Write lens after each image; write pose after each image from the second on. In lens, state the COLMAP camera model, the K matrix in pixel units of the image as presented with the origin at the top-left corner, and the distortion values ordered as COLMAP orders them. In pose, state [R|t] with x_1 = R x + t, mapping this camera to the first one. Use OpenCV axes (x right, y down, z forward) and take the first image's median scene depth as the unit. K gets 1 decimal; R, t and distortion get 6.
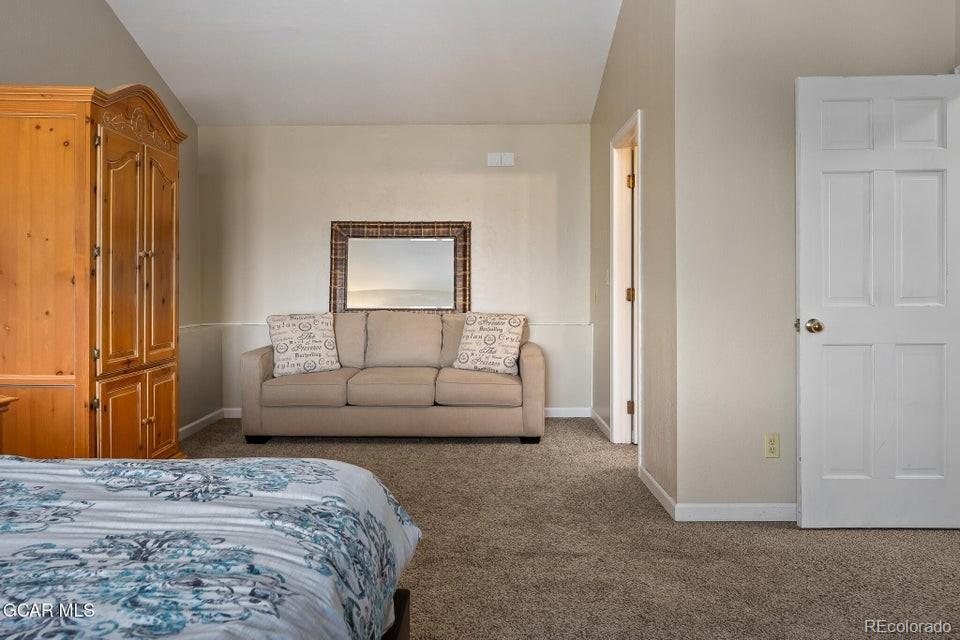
lens RADIAL K [[648.8, 0, 480.0], [0, 648.8, 320.0], [0, 0, 1]] dist [-0.005656, -0.001865]
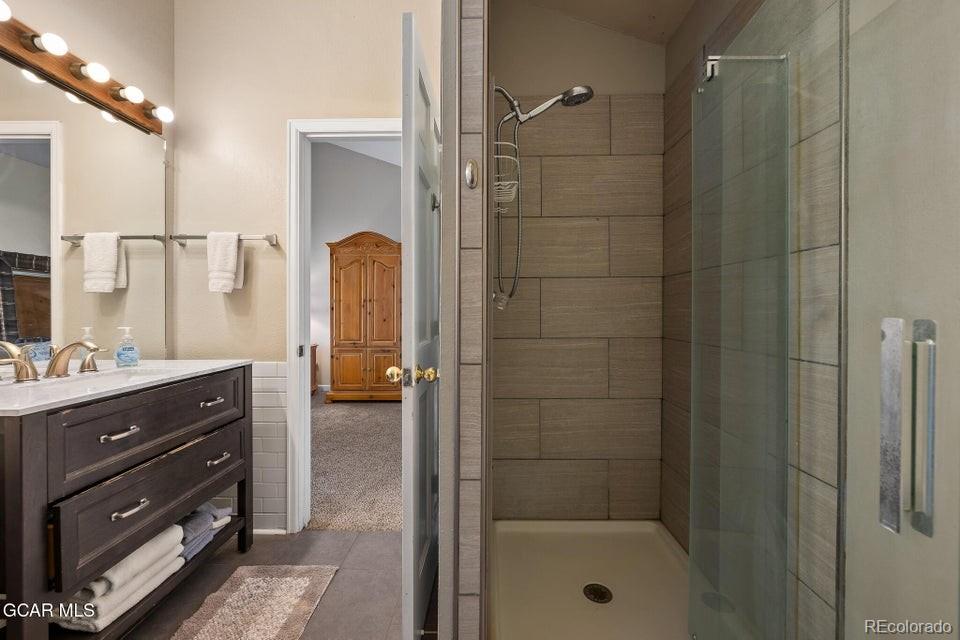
lens RADIAL K [[380.1, 0, 478.7], [0, 380.1, 312.4], [0, 0, 1]] dist [0.000200, 0.000093]
pose [[-0.009352, 0.006749, -0.999933, 1.015899], [-0.056410, 0.998381, 0.007266, -0.103070], [0.998364, 0.056474, -0.008956, 1.627228]]
